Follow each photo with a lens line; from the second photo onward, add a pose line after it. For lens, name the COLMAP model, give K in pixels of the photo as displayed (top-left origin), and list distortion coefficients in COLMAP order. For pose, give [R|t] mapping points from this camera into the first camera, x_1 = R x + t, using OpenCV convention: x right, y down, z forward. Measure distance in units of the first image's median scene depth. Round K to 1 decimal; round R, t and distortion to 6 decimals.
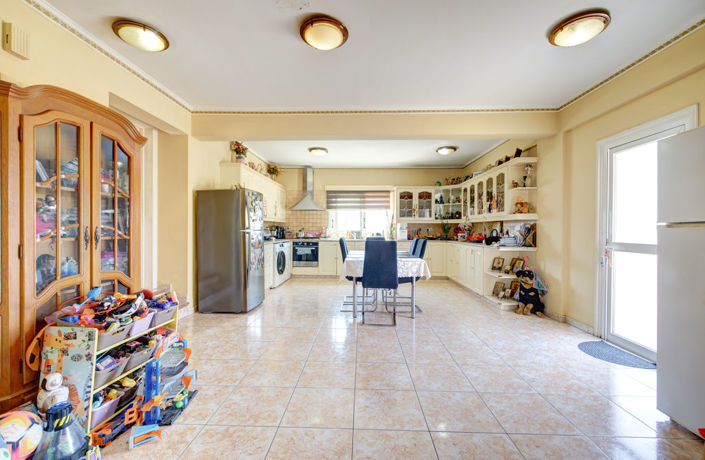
lens RADIAL K [[302.2, 0, 353.5], [0, 302.2, 230.8], [0, 0, 1]] dist [0.011255, -0.000103]
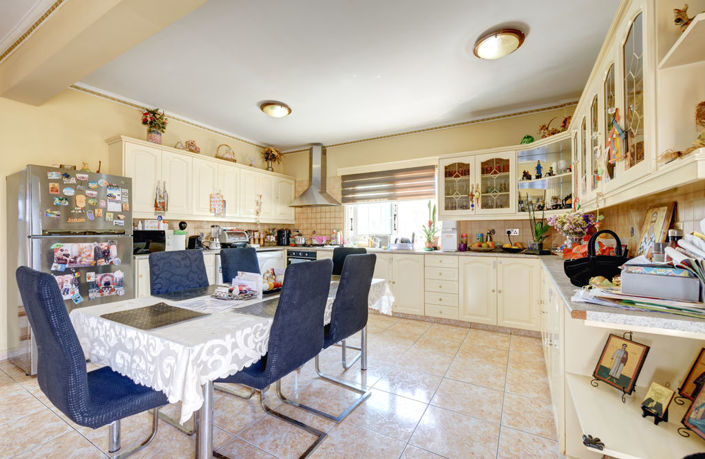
lens RADIAL K [[302.2, 0, 351.0], [0, 302.2, 231.4], [0, 0, 1]] dist [0.011255, -0.000103]
pose [[0.886570, -0.008301, -0.462521, 0.255199], [0.004673, 0.999949, -0.008990, -0.001803], [0.462572, 0.005809, 0.886563, 0.425828]]
